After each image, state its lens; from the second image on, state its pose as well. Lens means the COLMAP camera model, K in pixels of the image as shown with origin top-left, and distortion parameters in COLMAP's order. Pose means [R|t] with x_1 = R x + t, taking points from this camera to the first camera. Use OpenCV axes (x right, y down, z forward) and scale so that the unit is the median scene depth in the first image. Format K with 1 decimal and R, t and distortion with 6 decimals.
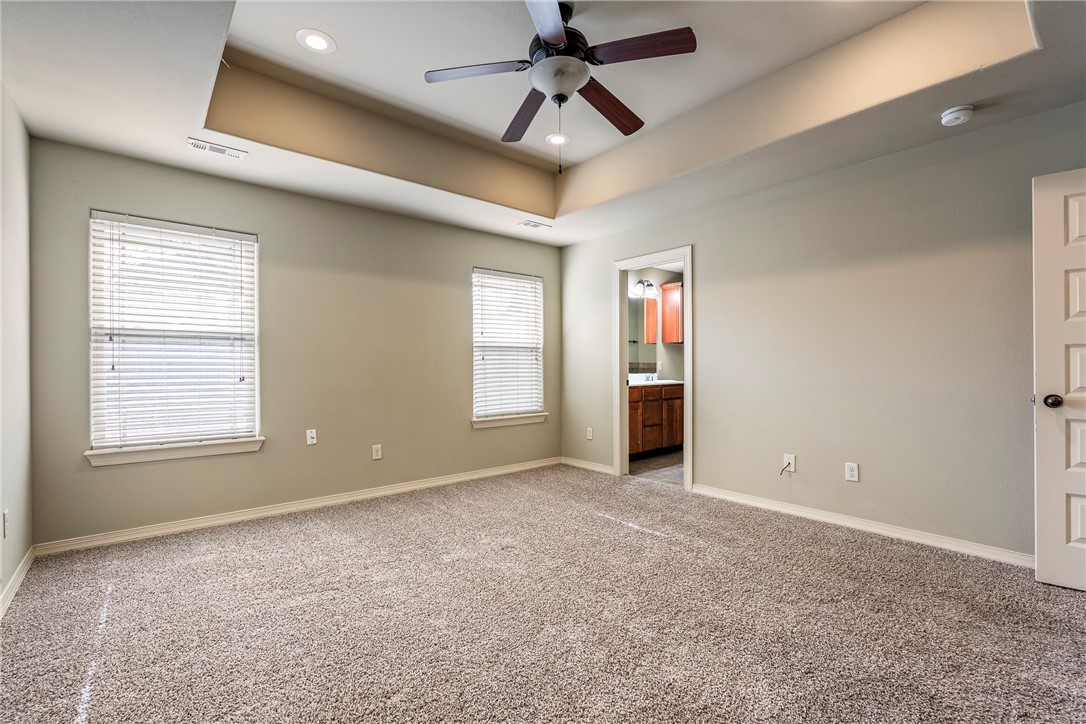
lens RADIAL K [[489.8, 0, 550.4], [0, 489.8, 363.7], [0, 0, 1]] dist [-0.002953, -0.000004]
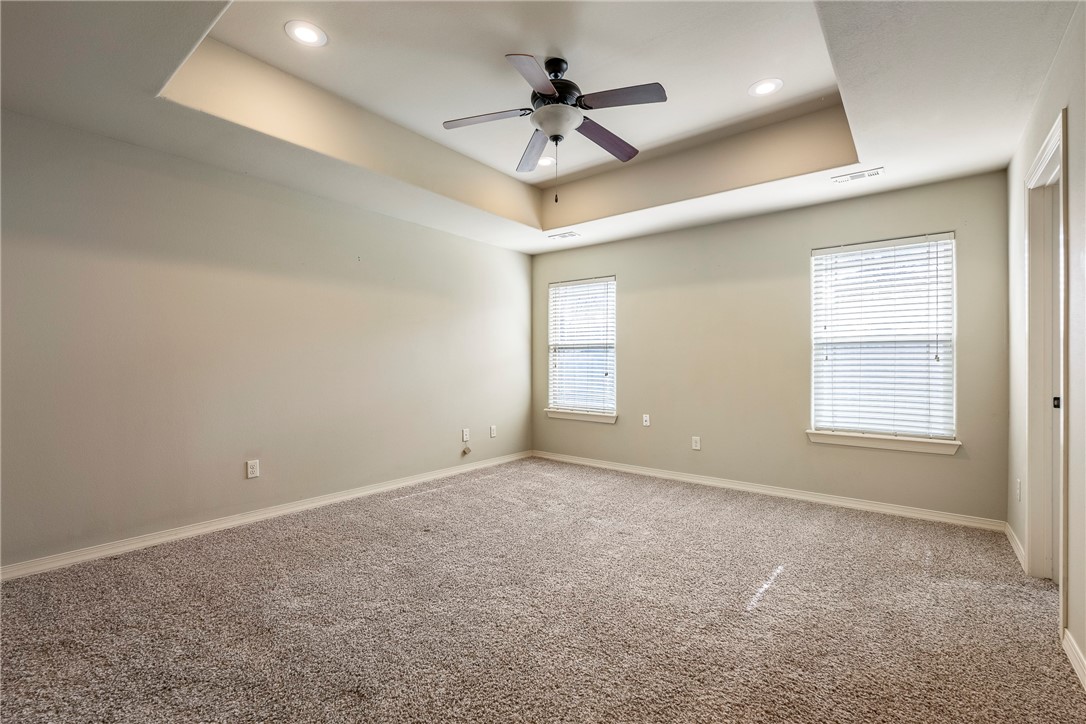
lens RADIAL K [[489.8, 0, 527.4], [0, 489.8, 359.4], [0, 0, 1]] dist [-0.002953, -0.000004]
pose [[0.149700, -0.010857, -0.988672, 0.671055], [-0.005681, 0.999914, -0.011840, 0.004468], [0.988715, 0.007389, 0.149626, 0.439235]]
